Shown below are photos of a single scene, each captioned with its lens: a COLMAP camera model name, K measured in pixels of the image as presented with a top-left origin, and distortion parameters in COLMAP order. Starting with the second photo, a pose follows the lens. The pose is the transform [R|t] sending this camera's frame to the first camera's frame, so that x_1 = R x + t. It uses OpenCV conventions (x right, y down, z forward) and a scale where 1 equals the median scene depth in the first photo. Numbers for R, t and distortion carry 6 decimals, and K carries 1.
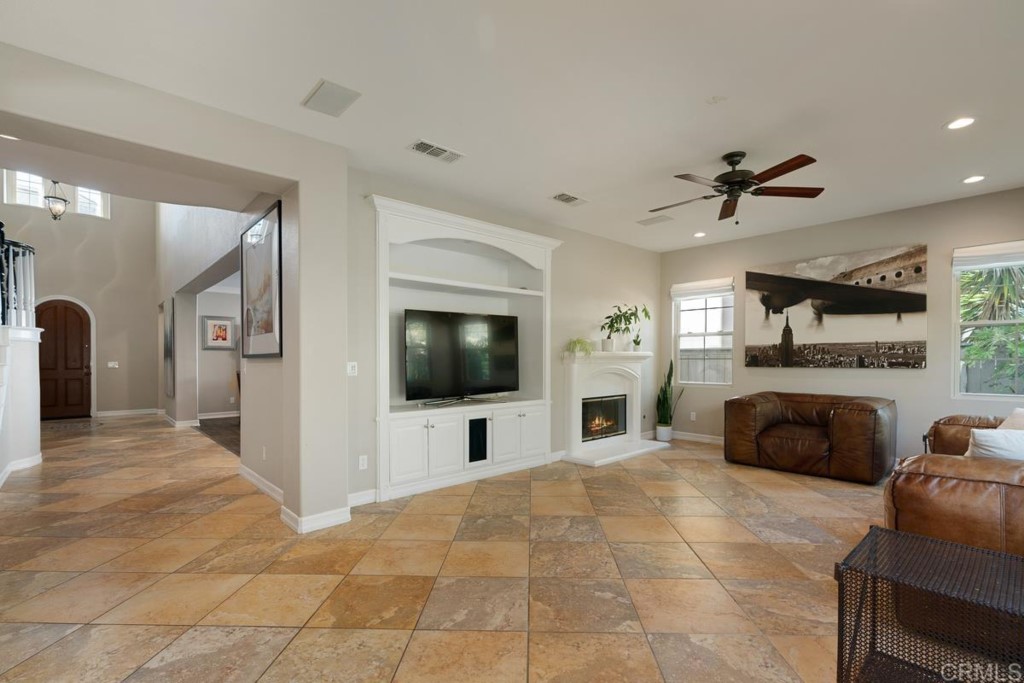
lens RADIAL K [[468.2, 0, 502.1], [0, 468.2, 359.0], [0, 0, 1]] dist [-0.006001, 0.002118]
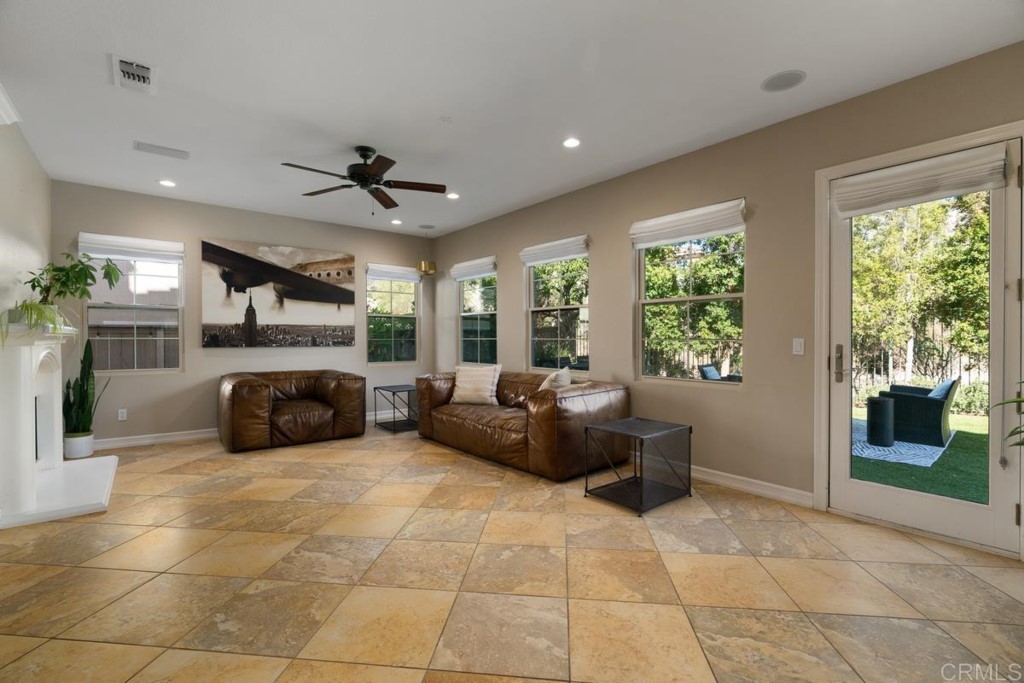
lens RADIAL K [[468.2, 0, 507.9], [0, 468.2, 340.5], [0, 0, 1]] dist [-0.006001, 0.002118]
pose [[0.049539, -0.000425, 0.998772, -0.397076], [-0.000148, 1.000000, 0.000433, 0.003374], [-0.998772, -0.000169, 0.049539, 0.433632]]
